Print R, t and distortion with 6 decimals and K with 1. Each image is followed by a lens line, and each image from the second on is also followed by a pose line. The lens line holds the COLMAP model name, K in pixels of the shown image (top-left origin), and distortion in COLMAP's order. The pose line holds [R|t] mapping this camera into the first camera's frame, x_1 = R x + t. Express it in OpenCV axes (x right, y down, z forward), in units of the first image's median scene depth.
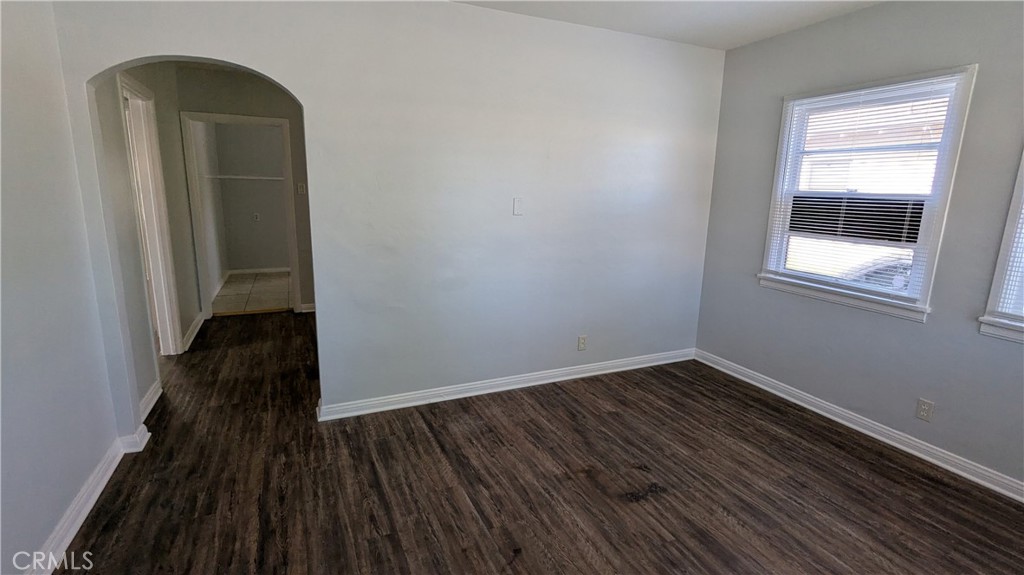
lens RADIAL K [[485.0, 0, 514.4], [0, 485.0, 287.6], [0, 0, 1]] dist [-0.006388, 0.005444]
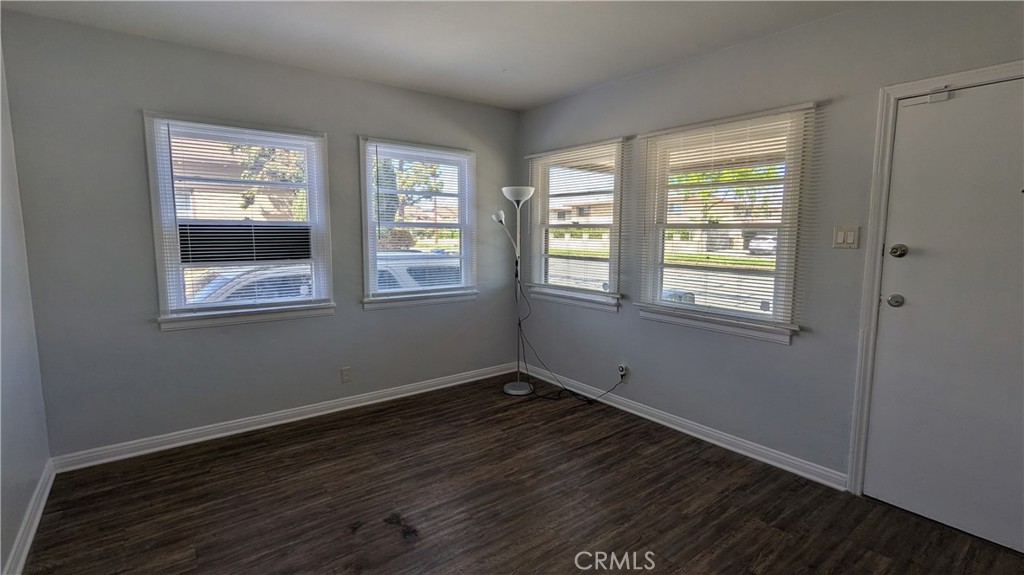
lens RADIAL K [[485.0, 0, 517.2], [0, 485.0, 281.1], [0, 0, 1]] dist [-0.006388, 0.005444]
pose [[-0.238253, -0.124866, 0.963143, -0.581962], [0.185080, 0.967689, 0.171239, -0.156746], [-0.953405, 0.219057, -0.207445, 0.763883]]
